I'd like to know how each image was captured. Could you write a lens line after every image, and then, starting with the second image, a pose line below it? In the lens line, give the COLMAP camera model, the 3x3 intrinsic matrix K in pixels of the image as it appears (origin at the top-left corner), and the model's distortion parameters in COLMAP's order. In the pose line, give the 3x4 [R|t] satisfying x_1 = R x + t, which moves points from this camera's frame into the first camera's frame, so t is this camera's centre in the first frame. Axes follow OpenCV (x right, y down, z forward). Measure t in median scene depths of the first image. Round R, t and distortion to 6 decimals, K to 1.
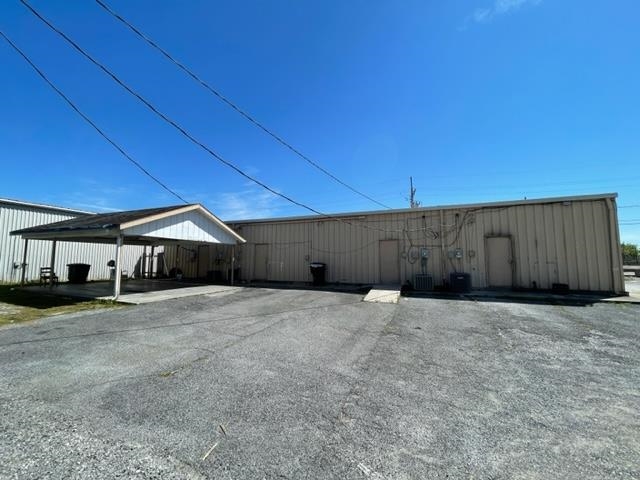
lens RADIAL K [[253.5, 0, 320.0], [0, 253.5, 240.0], [0, 0, 1]] dist [-0.001122, -0.000149]
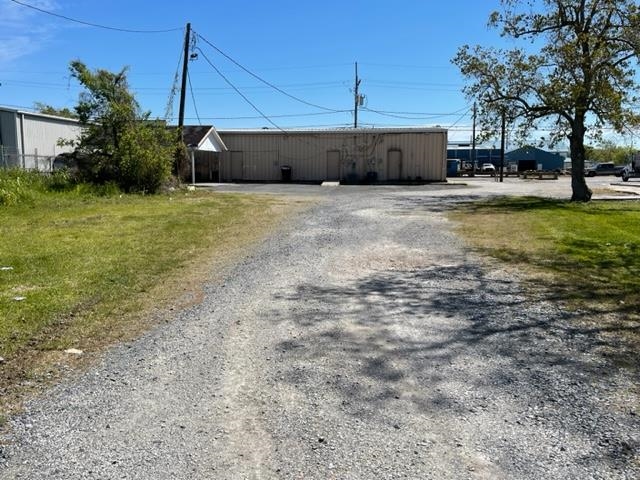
lens RADIAL K [[573.4, 0, 320.0], [0, 573.4, 240.0], [0, 0, 1]] dist [0.119985, -0.001653]
pose [[0.964720, -0.036282, 0.260767, -0.788686], [-0.021232, 0.976511, 0.214417, -0.236475], [-0.262422, -0.212389, 0.941289, -2.544781]]
